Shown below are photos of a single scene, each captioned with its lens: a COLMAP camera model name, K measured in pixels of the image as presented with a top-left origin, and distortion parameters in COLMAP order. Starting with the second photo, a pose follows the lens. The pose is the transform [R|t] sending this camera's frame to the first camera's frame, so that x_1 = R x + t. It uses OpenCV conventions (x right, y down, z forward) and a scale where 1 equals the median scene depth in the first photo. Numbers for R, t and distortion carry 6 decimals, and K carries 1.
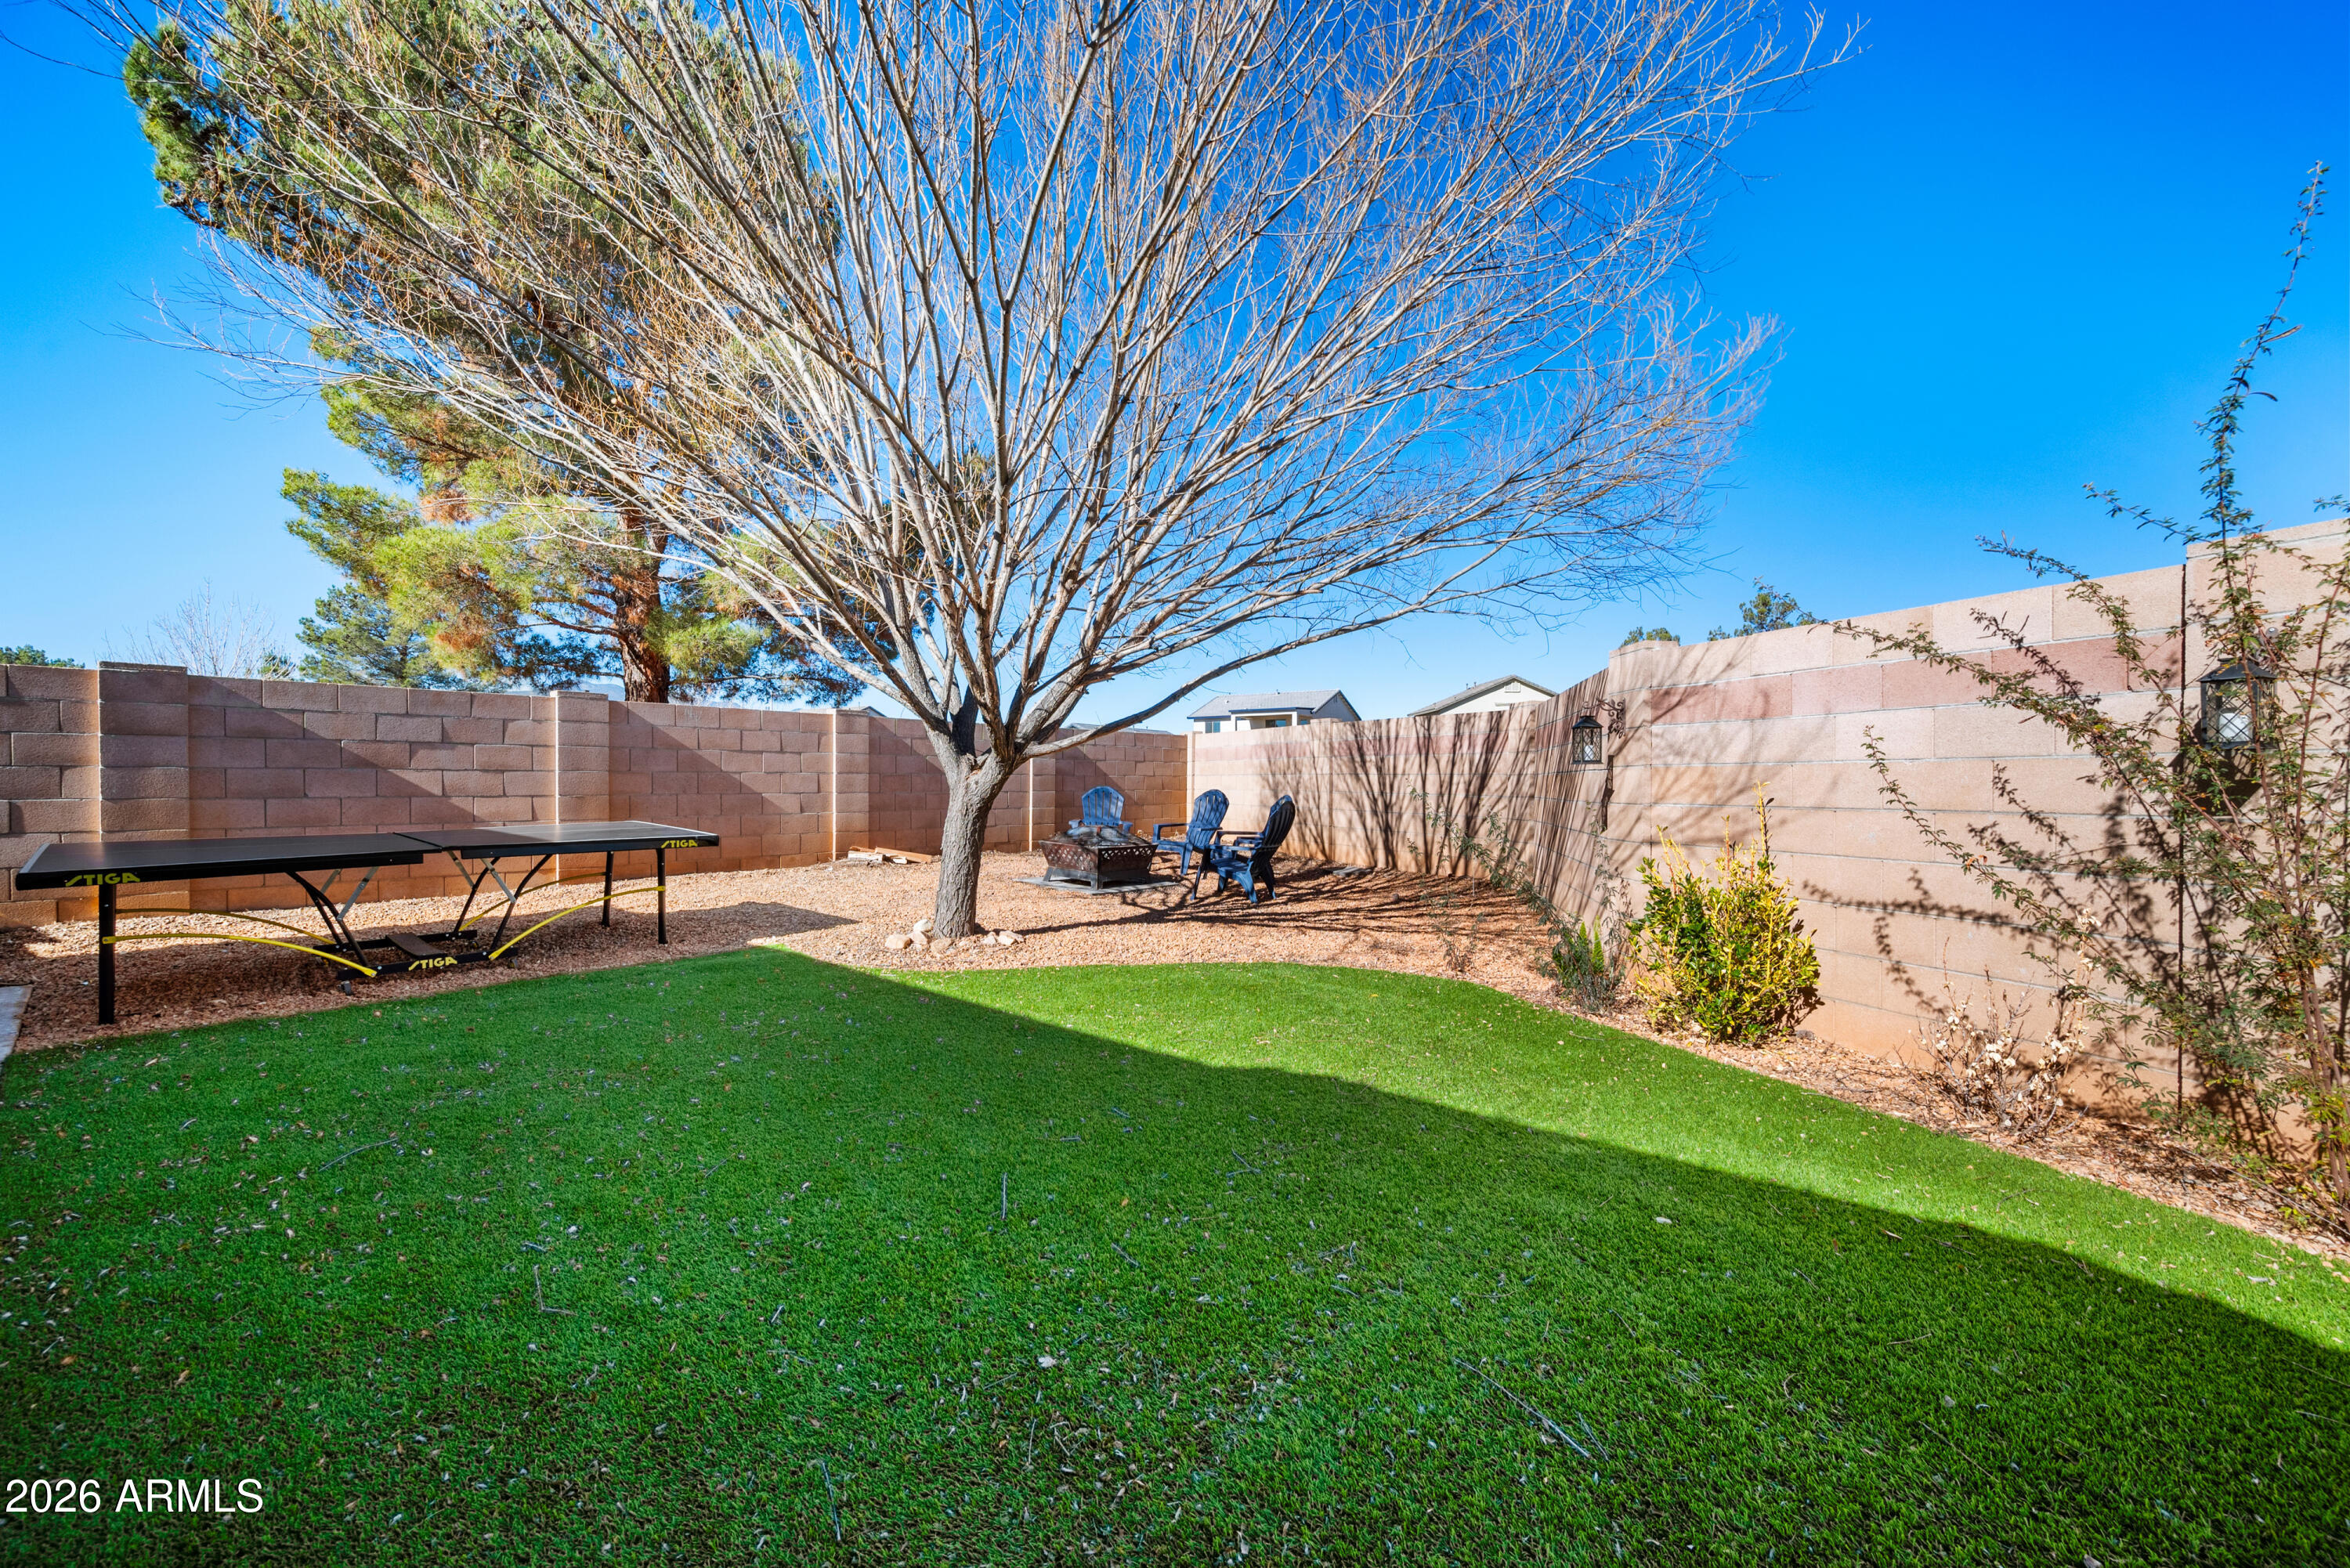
lens RADIAL K [[921.9, 0, 1182.8], [0, 921.9, 788.6], [0, 0, 1]] dist [-0.000341, -0.000036]
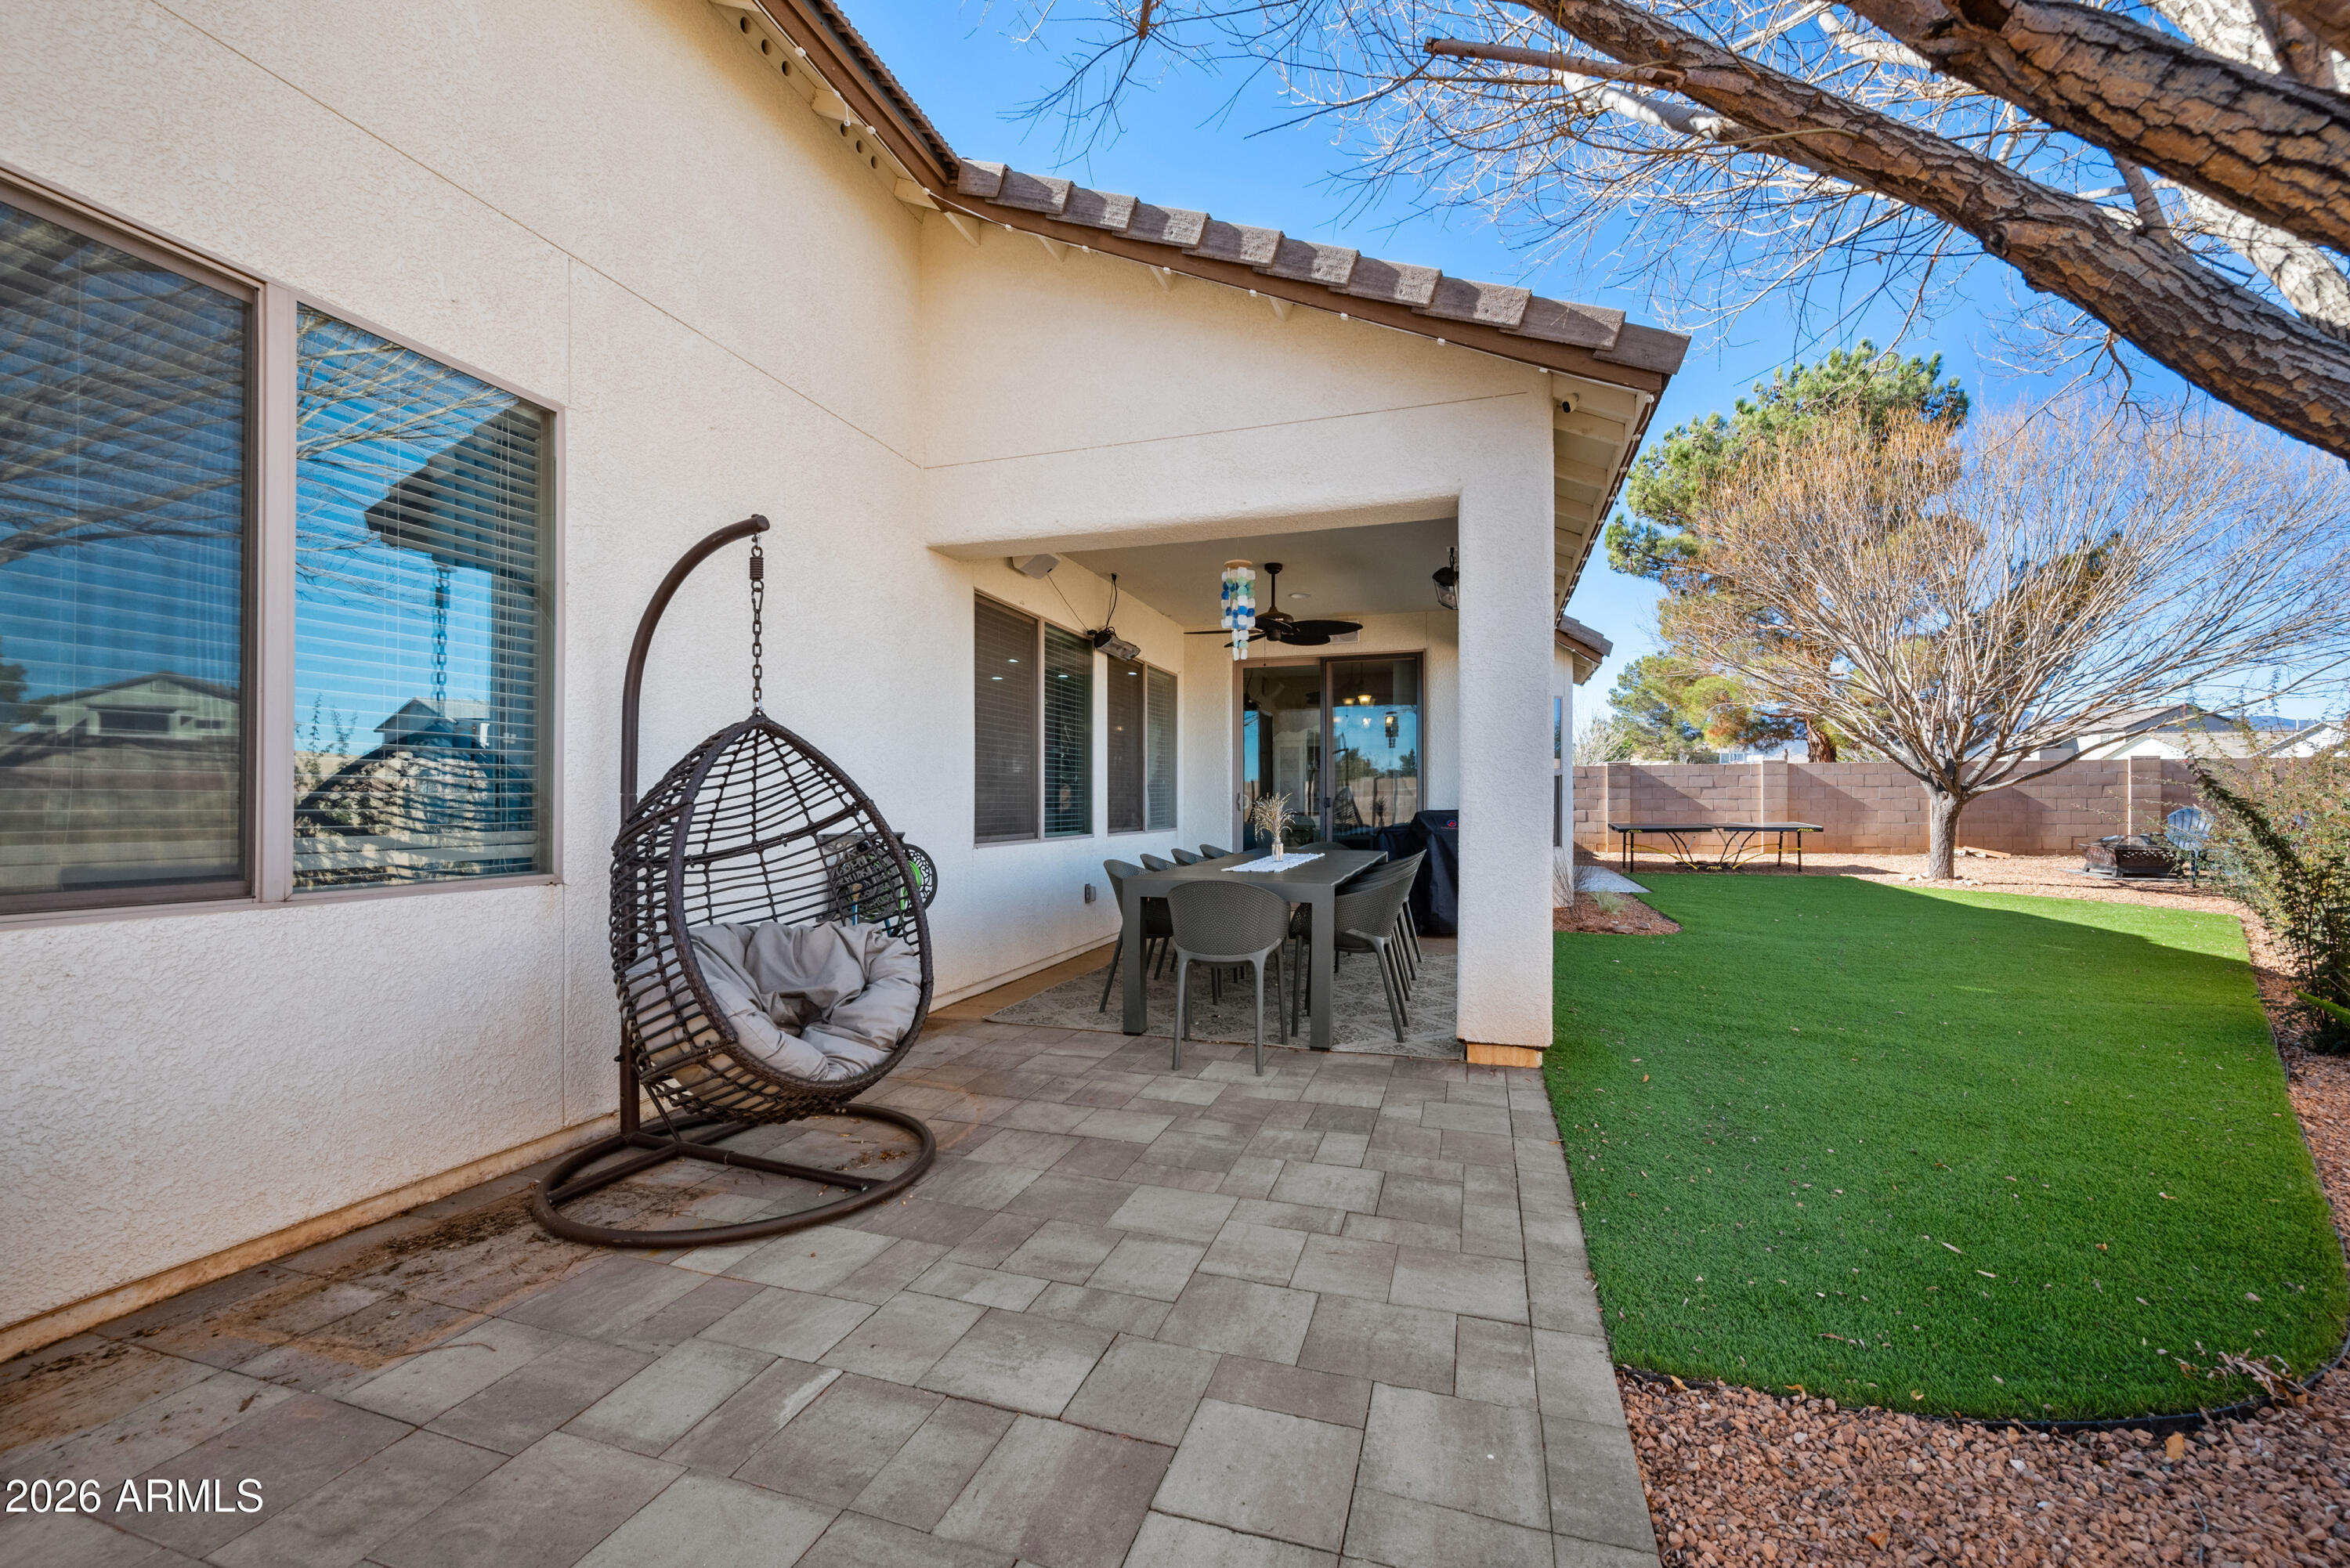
lens RADIAL K [[921.9, 0, 1182.8], [0, 921.9, 788.6], [0, 0, 1]] dist [-0.000341, -0.000036]
pose [[0.379915, -0.014379, -0.924910, 0.853270], [-0.005008, 0.999833, -0.017601, 0.001141], [0.925008, 0.011319, 0.379779, -1.139972]]
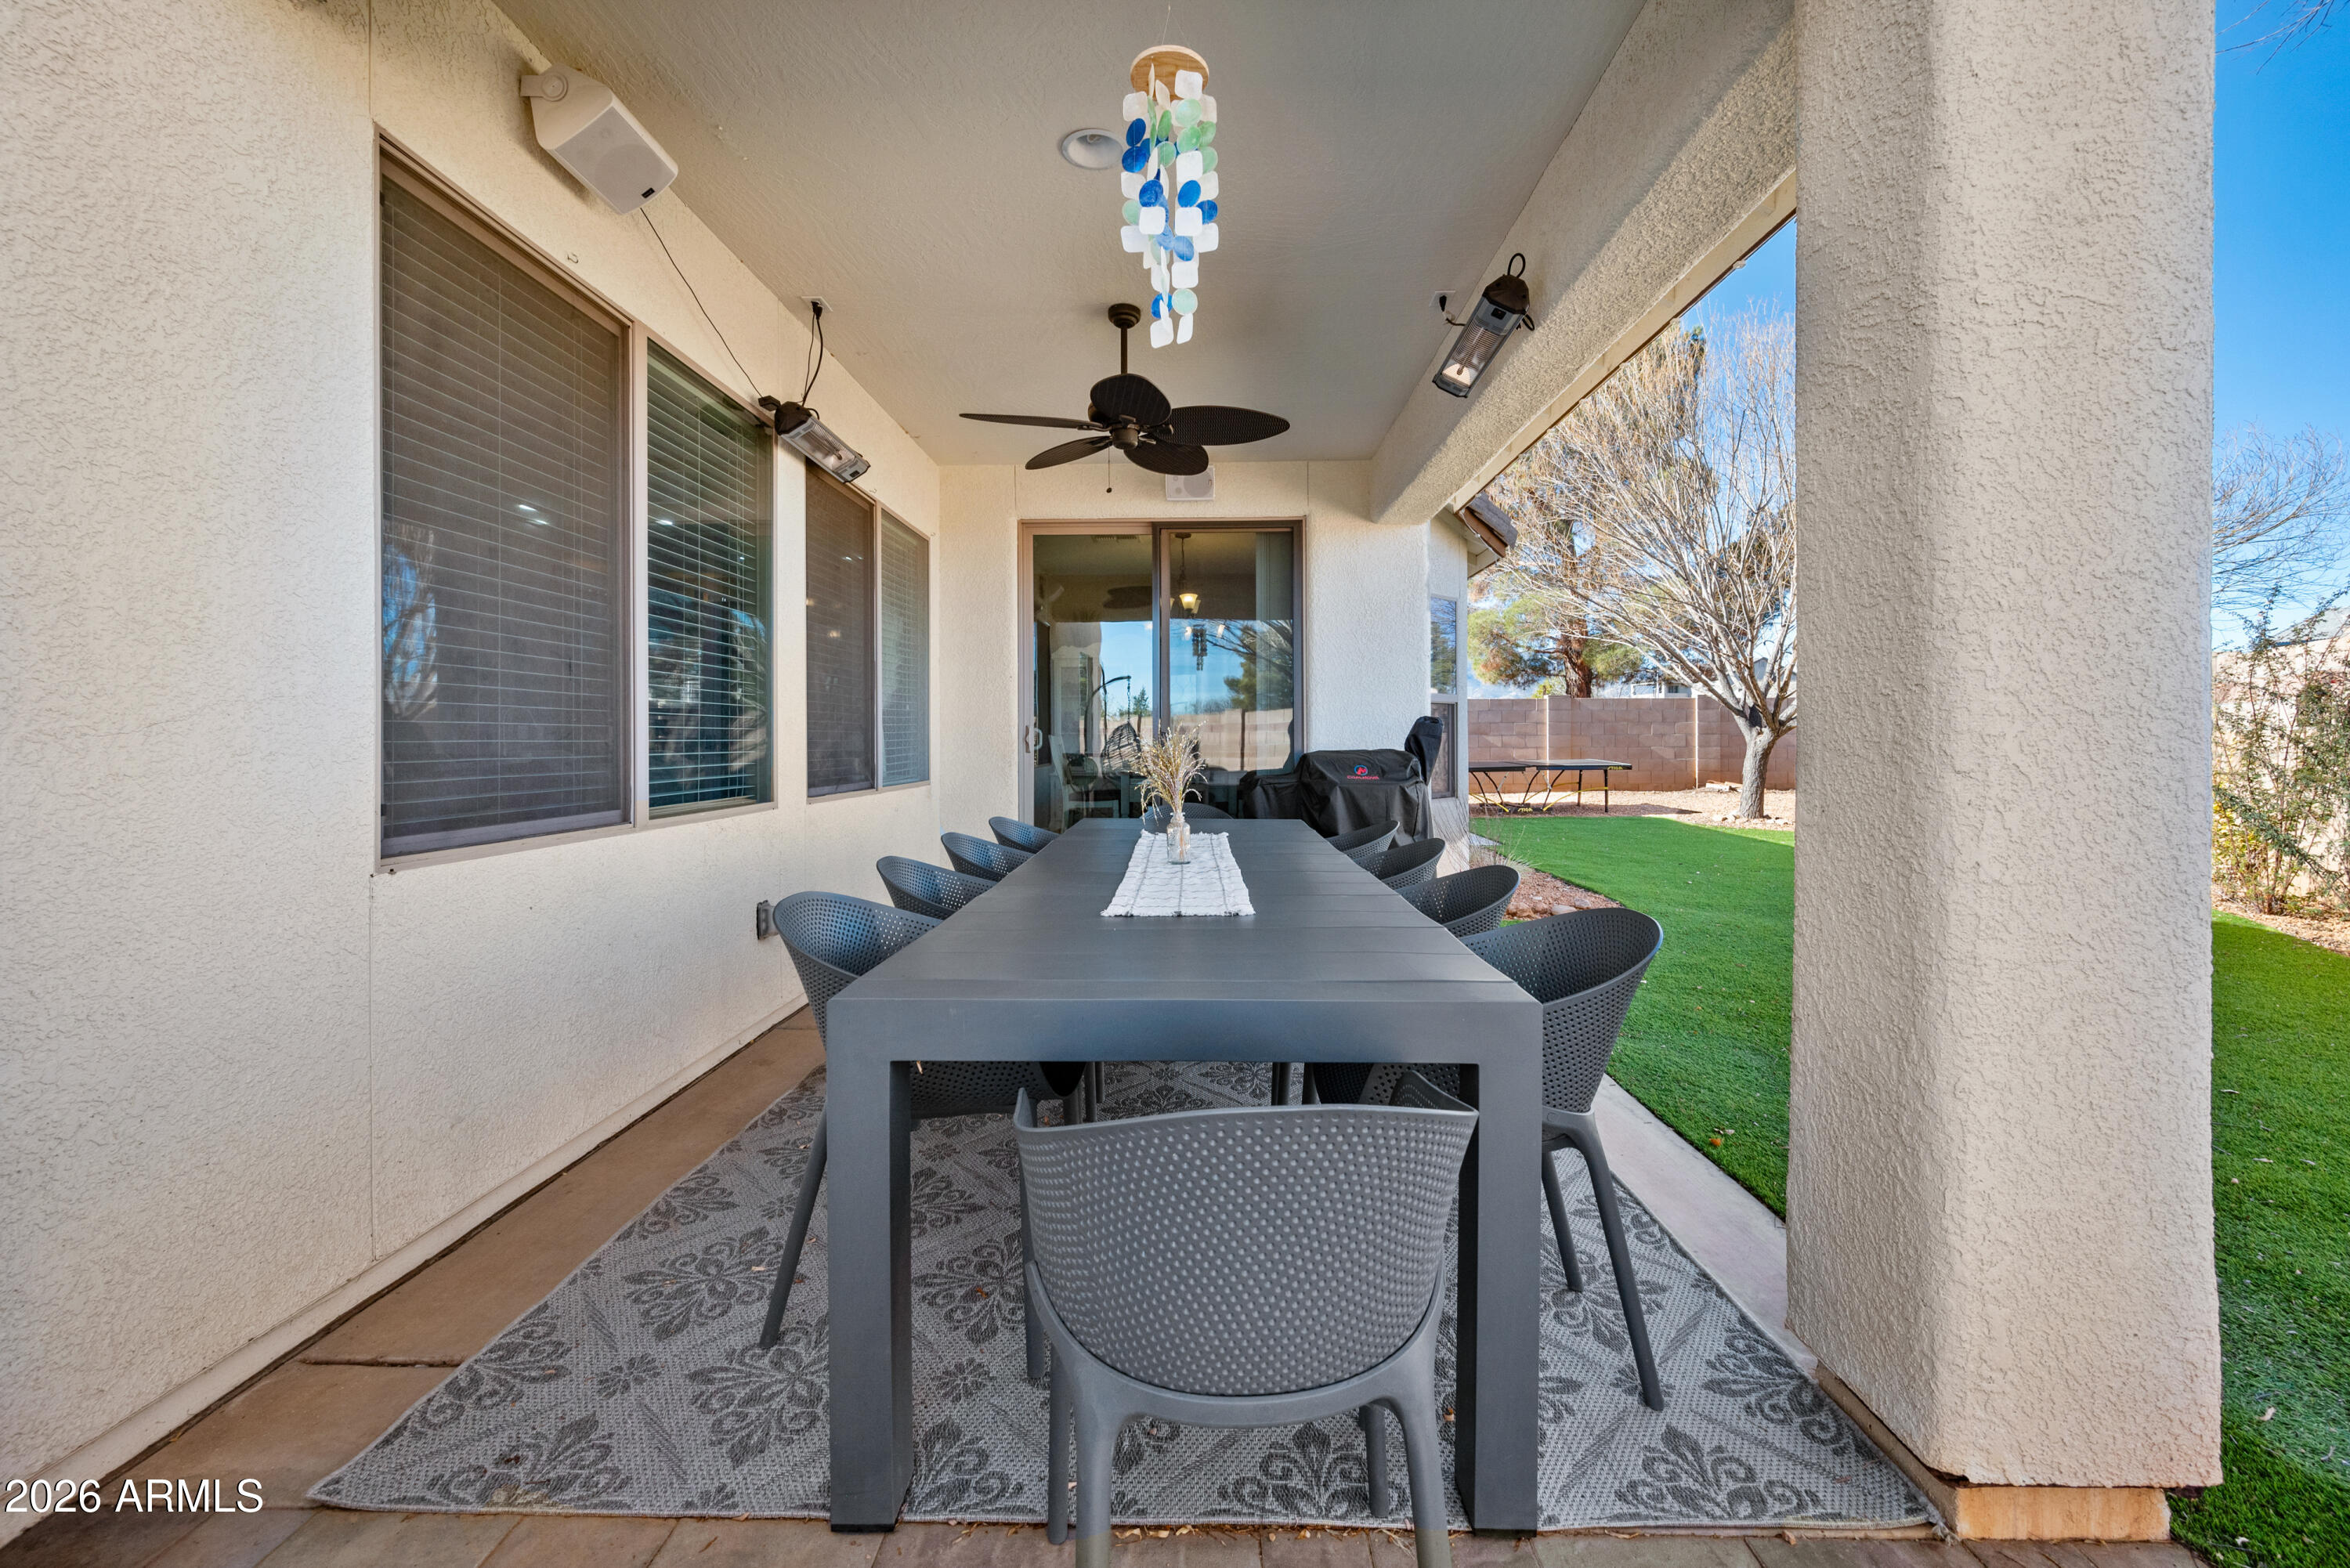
lens RADIAL K [[927.7, 0, 1183.9], [0, 927.7, 742.8], [0, 0, 1]] dist [0.001680, 0.000136]
pose [[0.628314, 0.000047, -0.777960, 0.448247], [-0.001023, 0.999999, -0.000766, 0.000004], [0.777959, 0.001278, 0.628314, -1.001479]]
